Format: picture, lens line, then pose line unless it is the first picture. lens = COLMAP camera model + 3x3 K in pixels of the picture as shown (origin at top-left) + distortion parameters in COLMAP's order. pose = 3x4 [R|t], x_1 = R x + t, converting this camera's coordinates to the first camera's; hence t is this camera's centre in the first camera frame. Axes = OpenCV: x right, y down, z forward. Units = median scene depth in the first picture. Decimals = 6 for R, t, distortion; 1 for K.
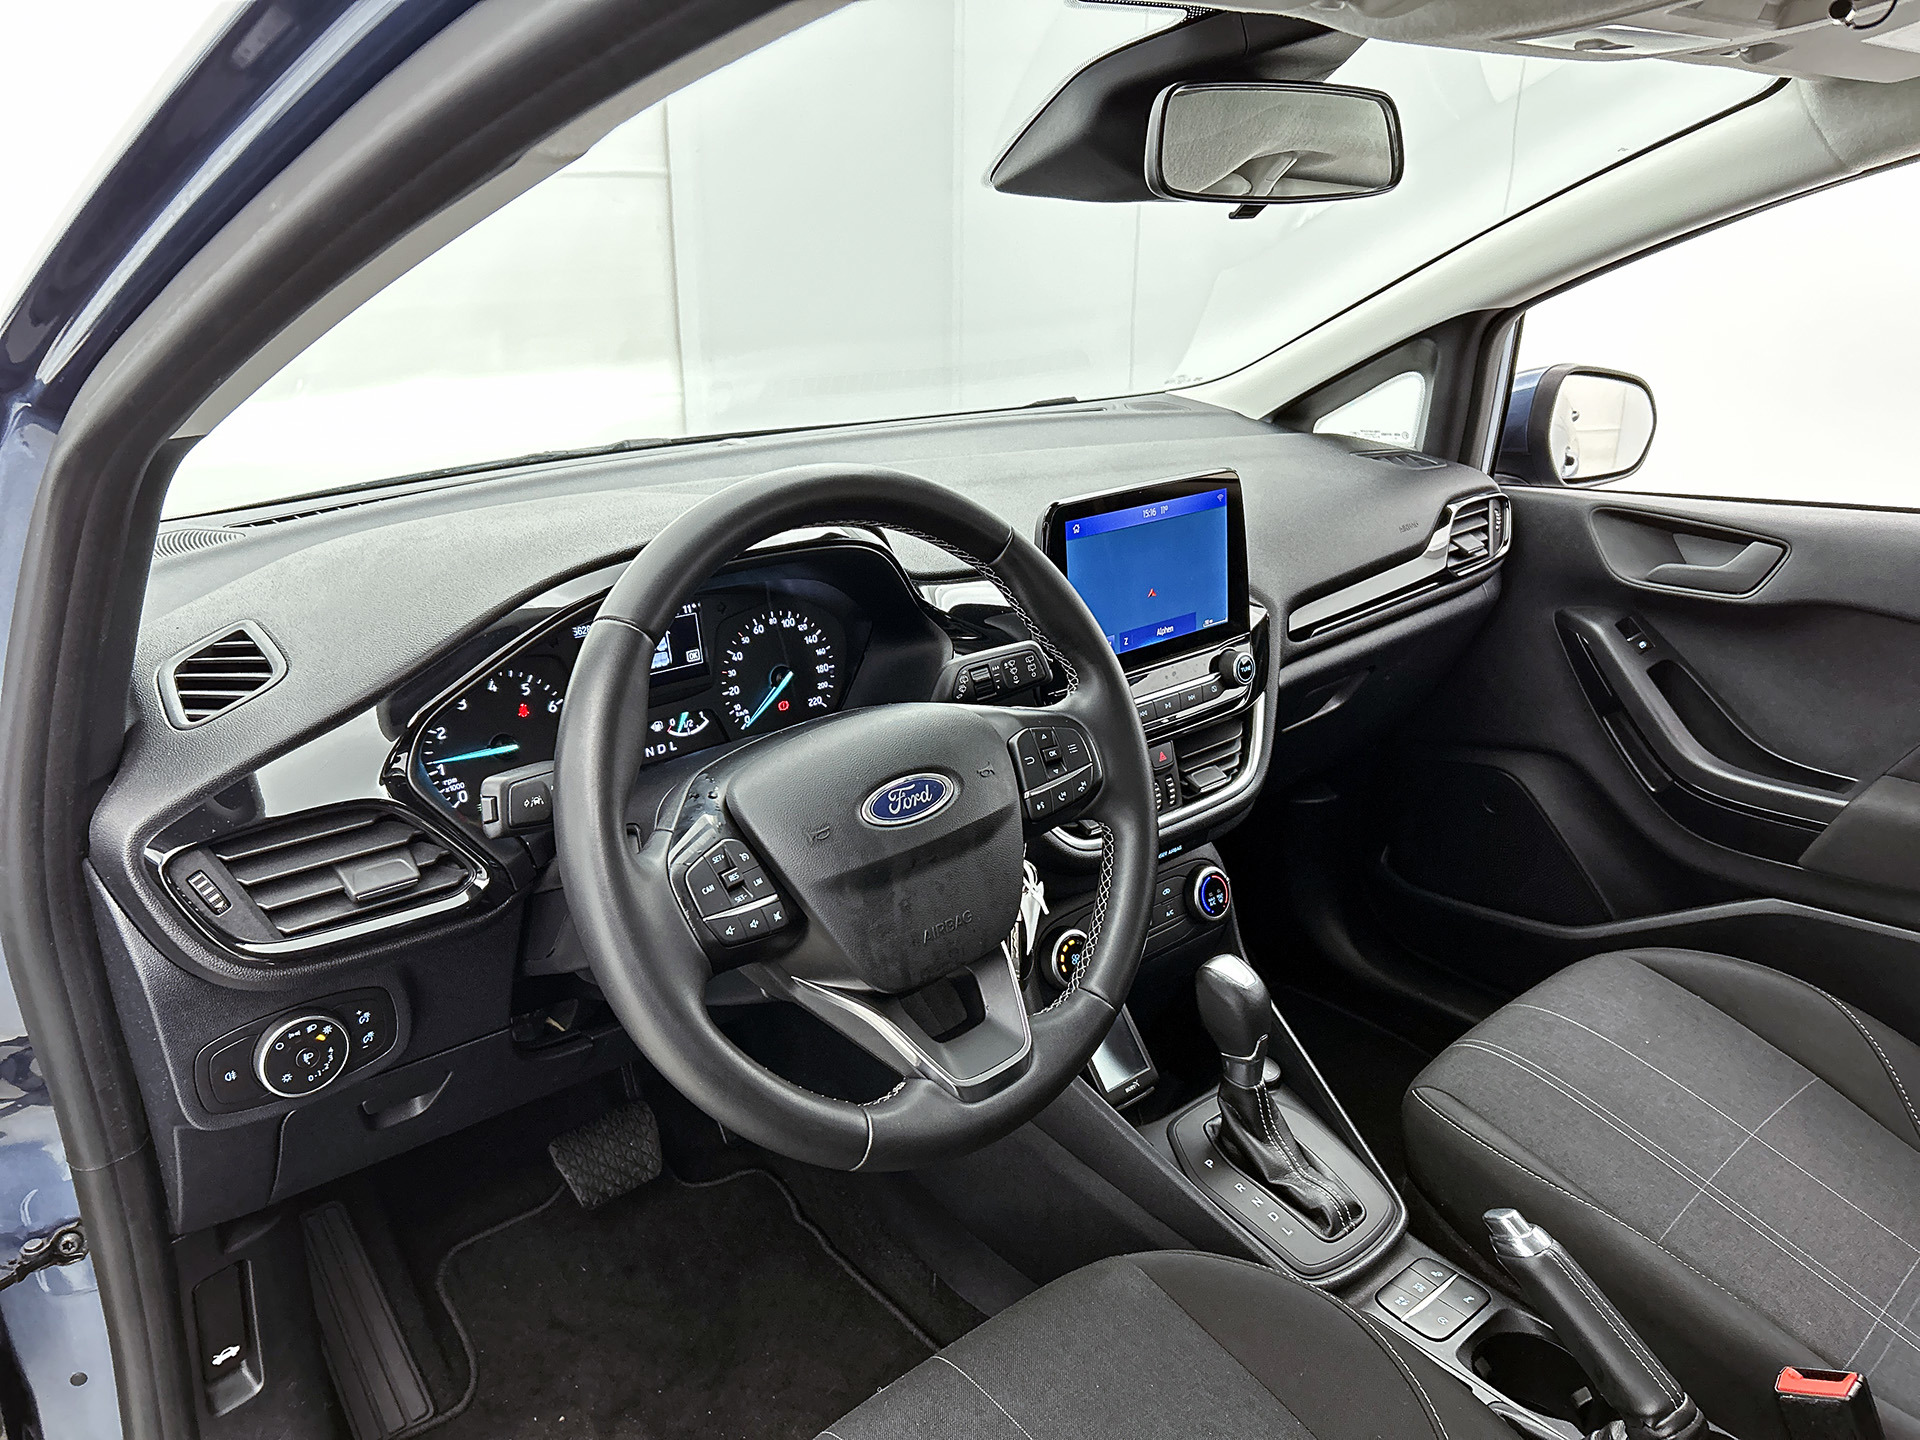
lens RADIAL K [[1448.4, 0, 964.0], [0, 1448.4, 707.6], [0, 0, 1]] dist [0.080550, -0.123713]
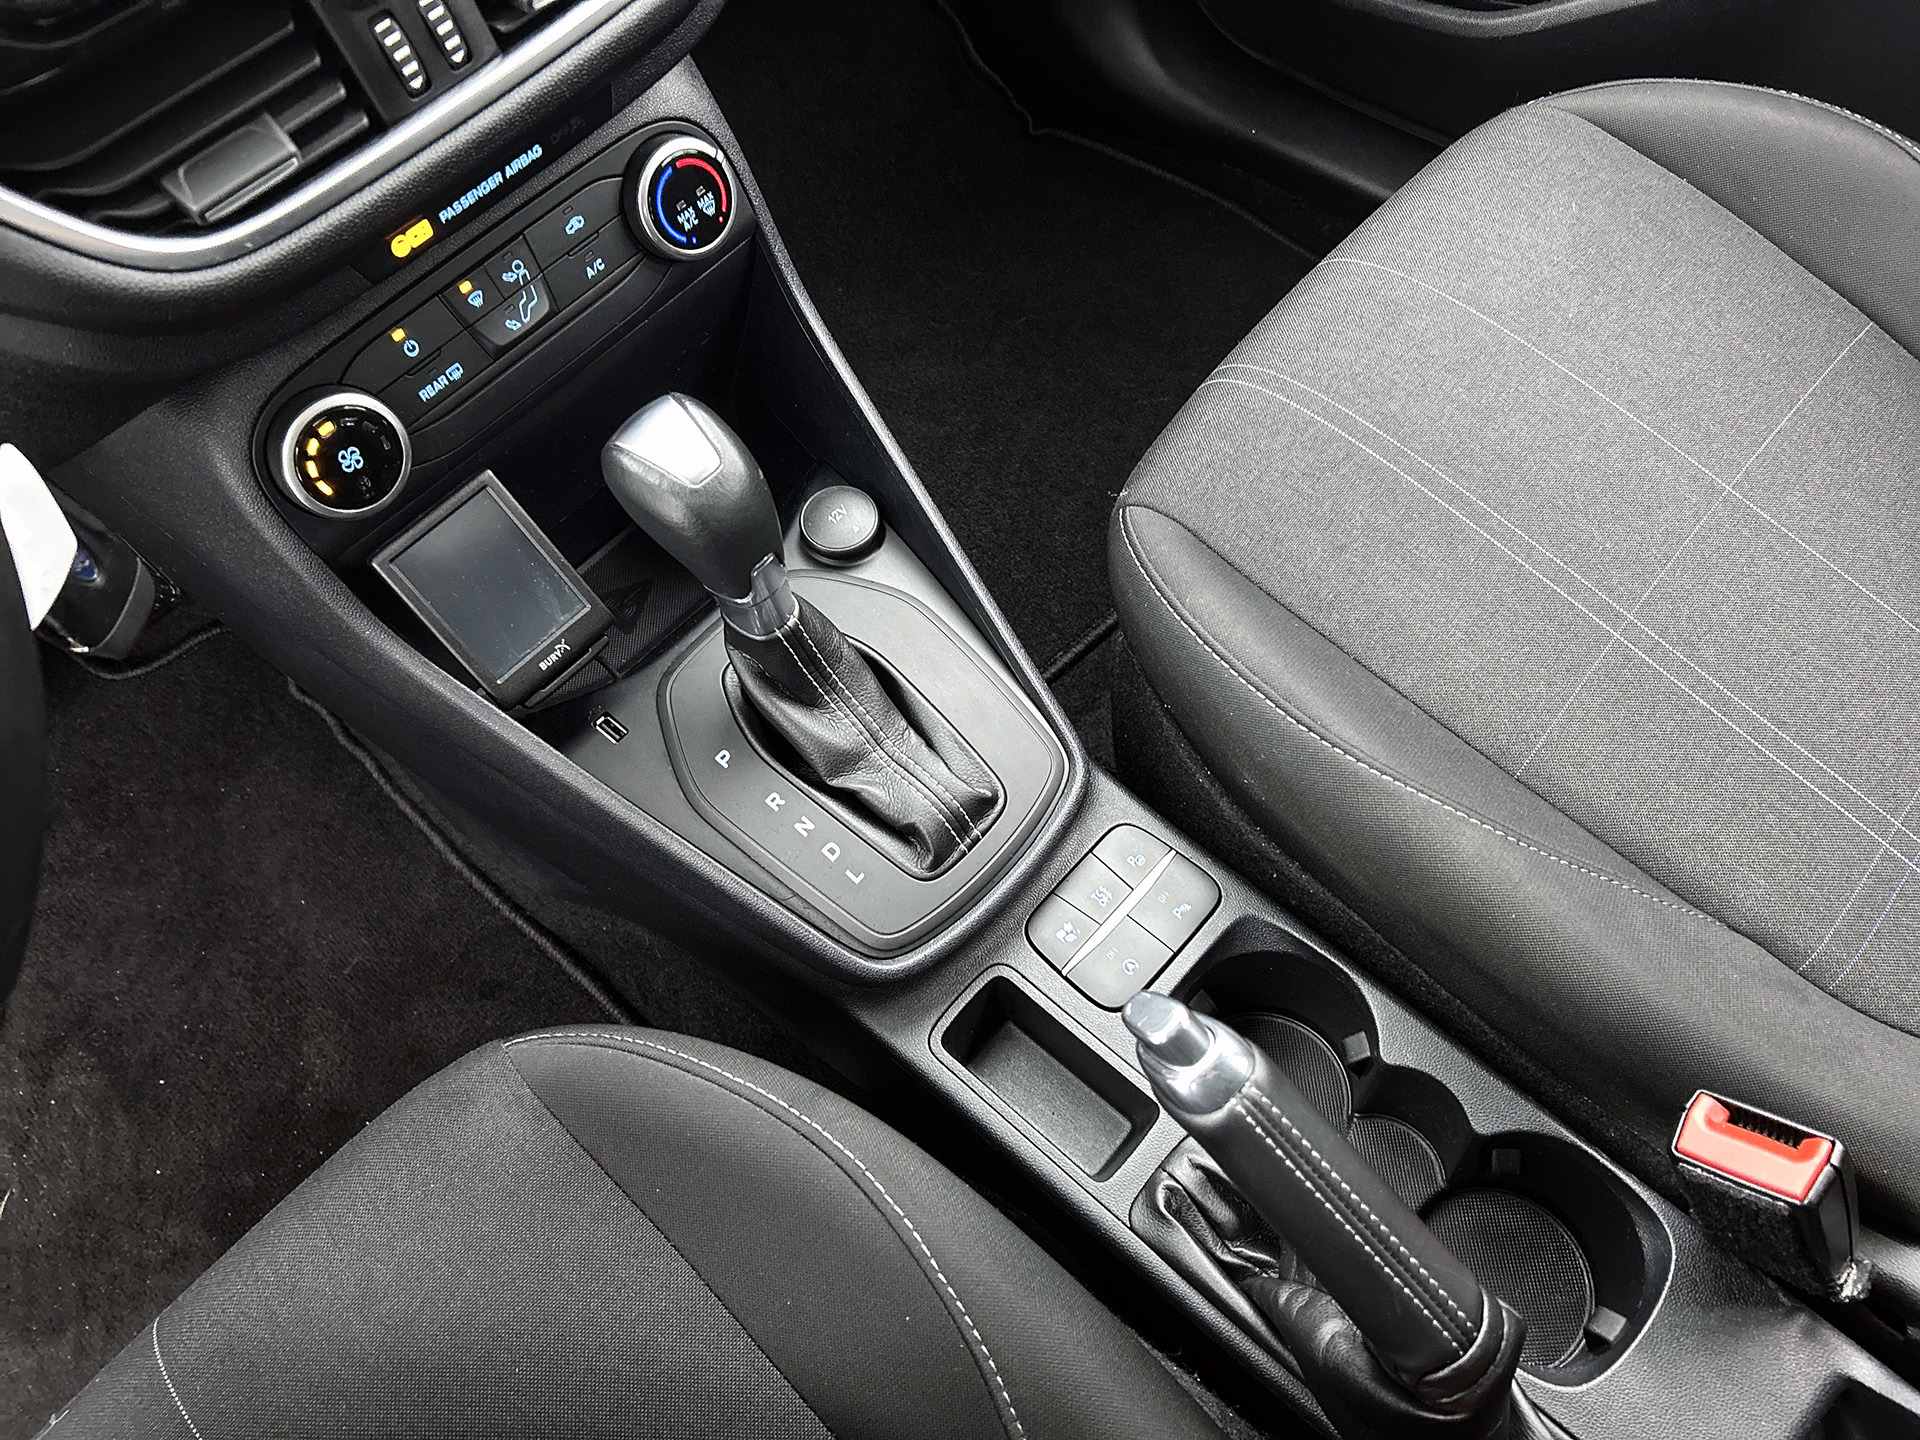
lens RADIAL K [[1459.4, 0, 980.2], [0, 1459.4, 720.8], [0, 0, 1]] dist [0.000486, -0.001762]
pose [[0.989087, -0.143612, -0.032915, 0.300603], [0.132052, 0.765001, 0.630345, -0.033195], [-0.065345, -0.627813, 0.775617, 0.612534]]
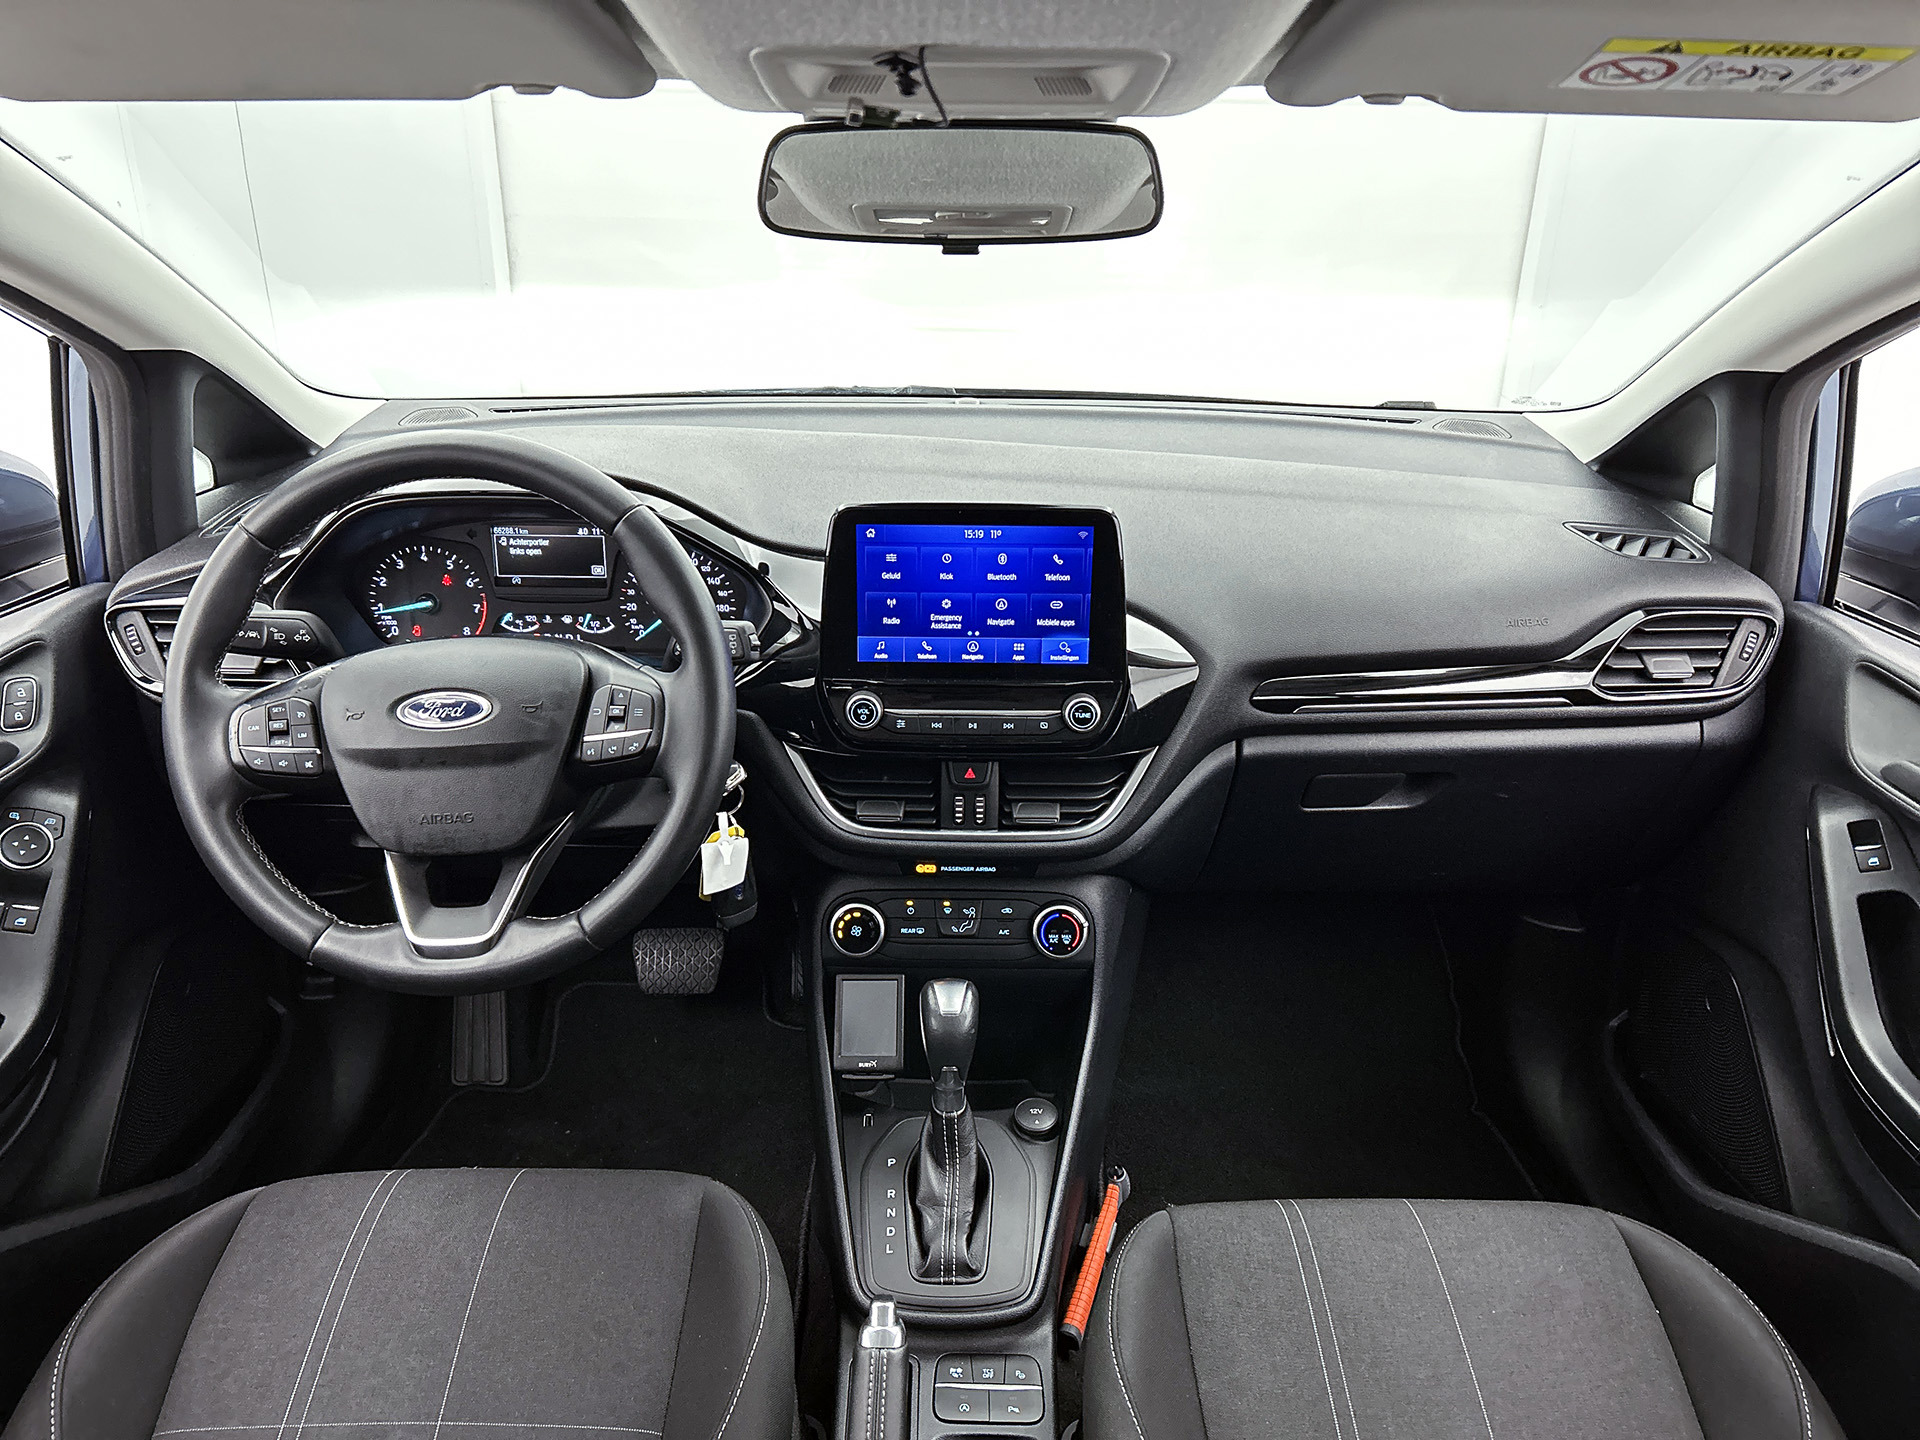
lens RADIAL K [[1448.4, 0, 964.0], [0, 1448.4, 707.6], [0, 0, 1]] dist [0.080550, -0.123713]
pose [[0.748520, 0.272405, -0.604576, 0.788308], [-0.232769, 0.961647, 0.145102, -0.168005], [0.620915, 0.032115, 0.783220, 0.225872]]
